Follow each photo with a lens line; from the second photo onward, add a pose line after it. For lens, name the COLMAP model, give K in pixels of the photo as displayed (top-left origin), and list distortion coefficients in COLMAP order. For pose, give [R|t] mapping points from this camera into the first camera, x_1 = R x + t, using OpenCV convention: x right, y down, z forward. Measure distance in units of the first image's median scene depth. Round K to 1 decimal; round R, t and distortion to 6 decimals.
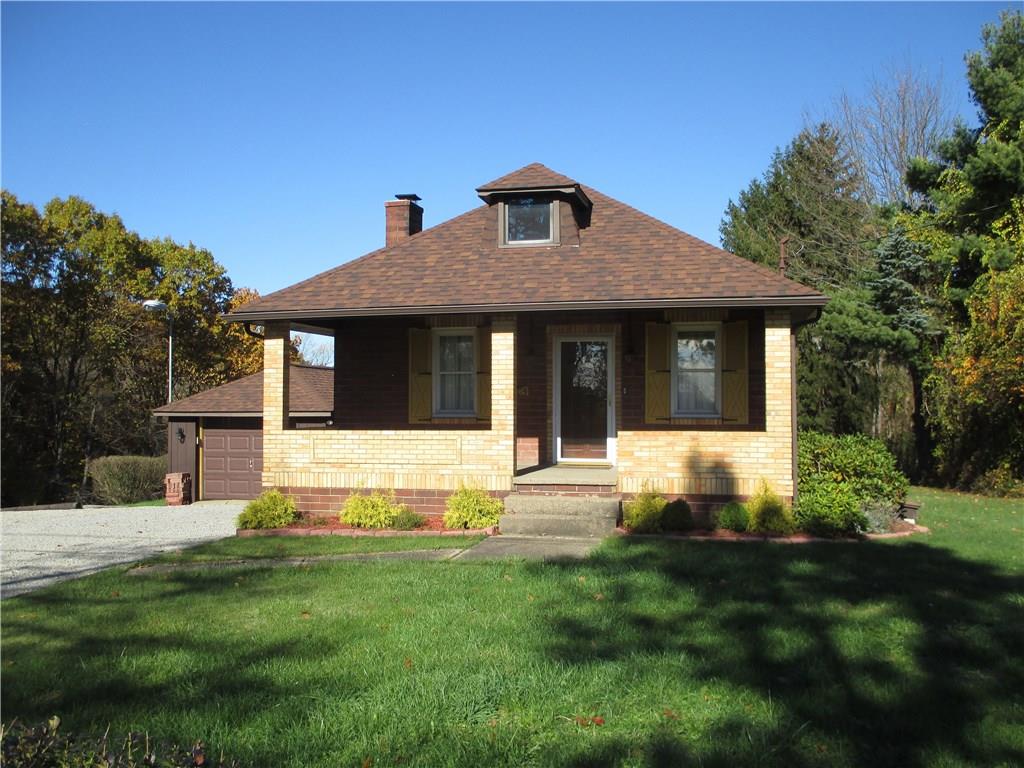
lens RADIAL K [[933.7, 0, 525.9], [0, 933.7, 346.7], [0, 0, 1]] dist [-0.065727, 0.054837]
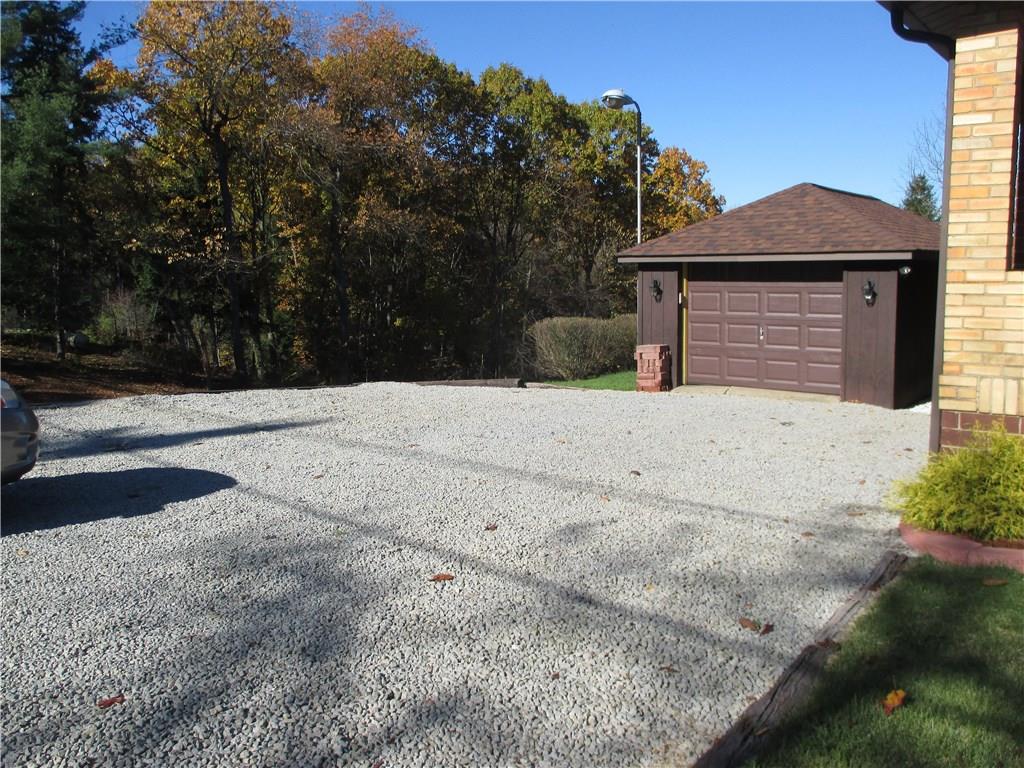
lens RADIAL K [[835.2, 0, 498.0], [0, 835.2, 371.4], [0, 0, 1]] dist [-0.063389, 0.011019]
pose [[0.890900, 0.047281, -0.451731, -0.075326], [0.036882, 0.983752, 0.175705, 0.016166], [0.452699, -0.173196, 0.874681, 0.152730]]
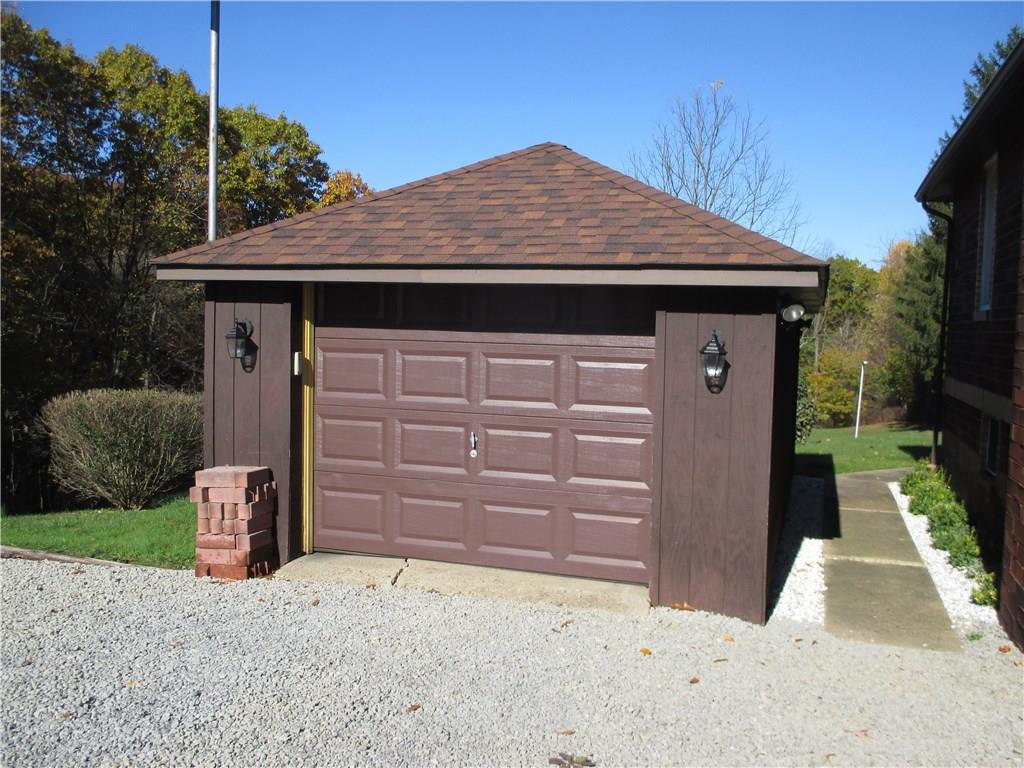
lens RADIAL K [[933.7, 0, 506.4], [0, 933.7, 349.9], [0, 0, 1]] dist [-0.065727, 0.054837]
pose [[0.994475, 0.029993, -0.100600, -0.098667], [-0.021013, 0.995795, 0.089164, 0.026335], [0.102851, -0.086558, 0.990924, 0.272091]]
